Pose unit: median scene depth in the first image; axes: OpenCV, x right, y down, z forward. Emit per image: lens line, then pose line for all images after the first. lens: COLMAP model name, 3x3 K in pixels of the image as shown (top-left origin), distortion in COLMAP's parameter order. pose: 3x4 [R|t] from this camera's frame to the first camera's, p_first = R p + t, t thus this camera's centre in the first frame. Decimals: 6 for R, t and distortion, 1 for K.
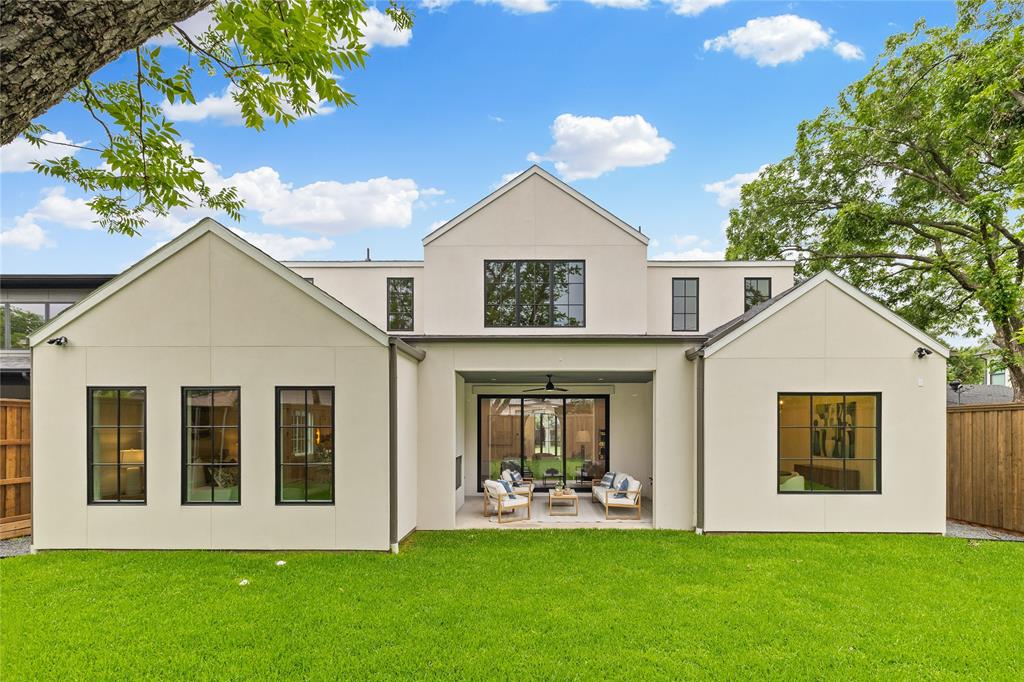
lens RADIAL K [[442.0, 0, 531.5], [0, 442.0, 424.9], [0, 0, 1]] dist [0.011610, 0.000136]
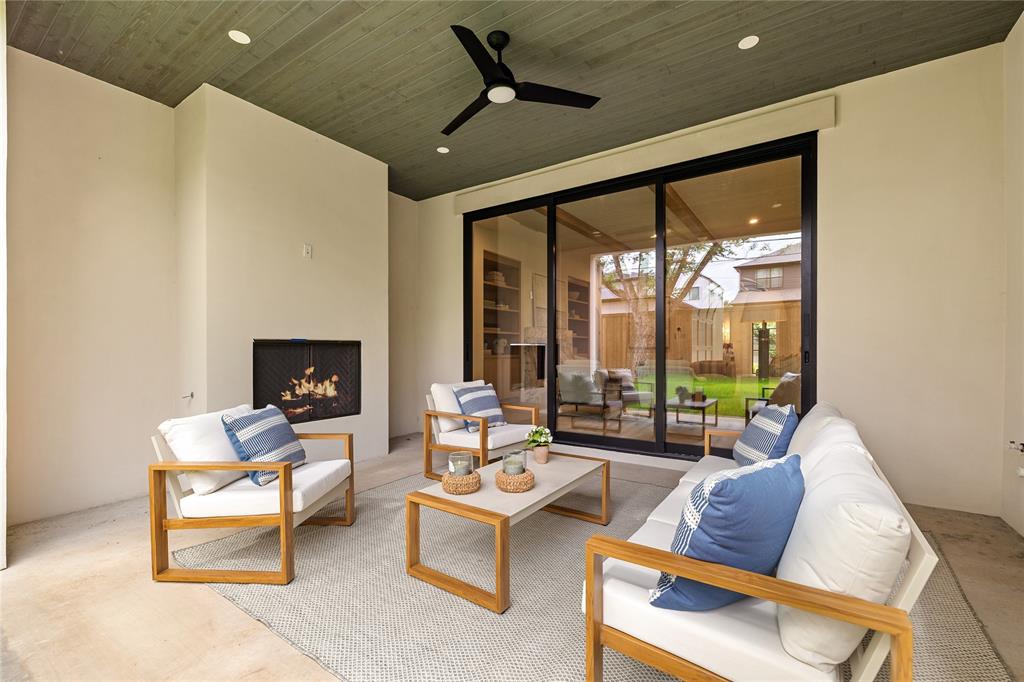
lens RADIAL K [[448.5, 0, 512.0], [0, 448.5, 341.0], [0, 0, 1]] dist [-0.001880, -0.000235]
pose [[0.837750, -0.009981, -0.545963, 0.217295], [0.007017, 0.999947, -0.007513, 0.082486], [0.546009, 0.002463, 0.837776, 0.823865]]
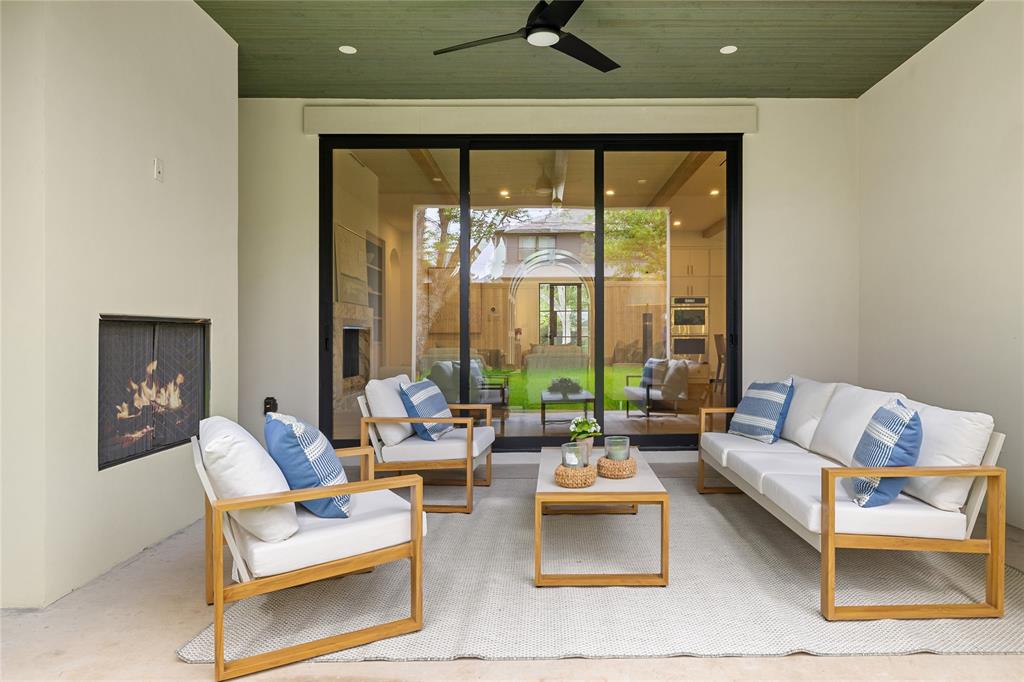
lens RADIAL K [[652.5, 0, 579.3], [0, 652.5, 321.2], [0, 0, 1]] dist [-0.155301, 0.335608]
pose [[0.998632, -0.000969, 0.052274, 0.046733], [0.001505, 0.999947, -0.010223, 0.084328], [-0.052261, 0.010288, 0.998580, 0.695382]]
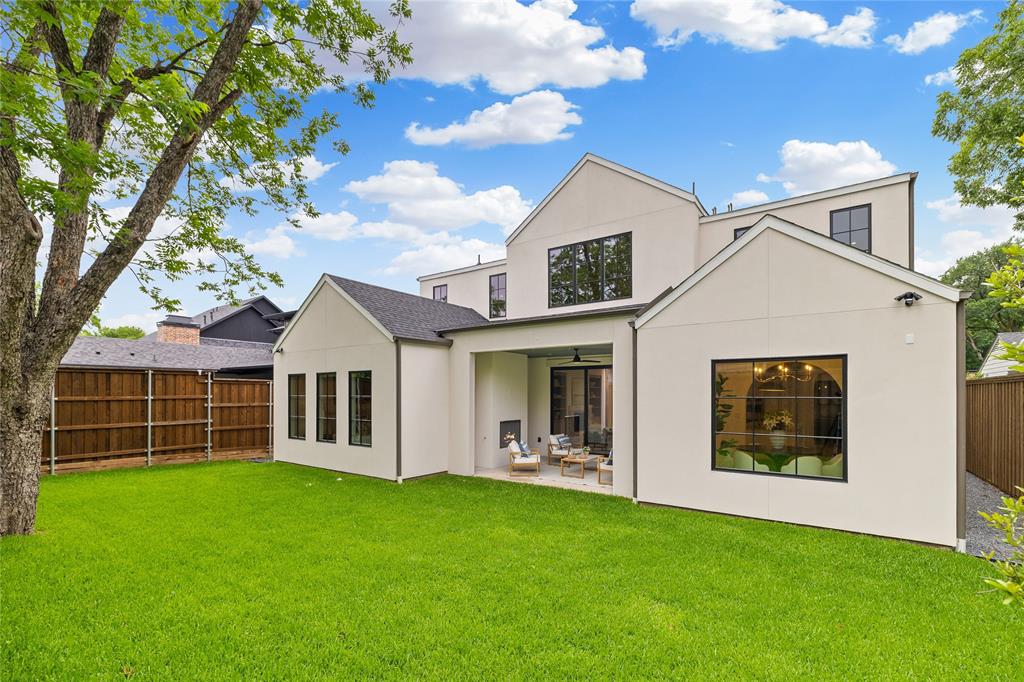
lens RADIAL K [[448.5, 0, 512.2], [0, 448.5, 392.0], [0, 0, 1]] dist [0.001614, 0.000232]
pose [[0.821644, -0.002504, -0.569996, 0.579839], [0.001950, 0.999997, -0.001583, -0.004570], [0.569998, 0.000189, 0.821646, 0.001212]]
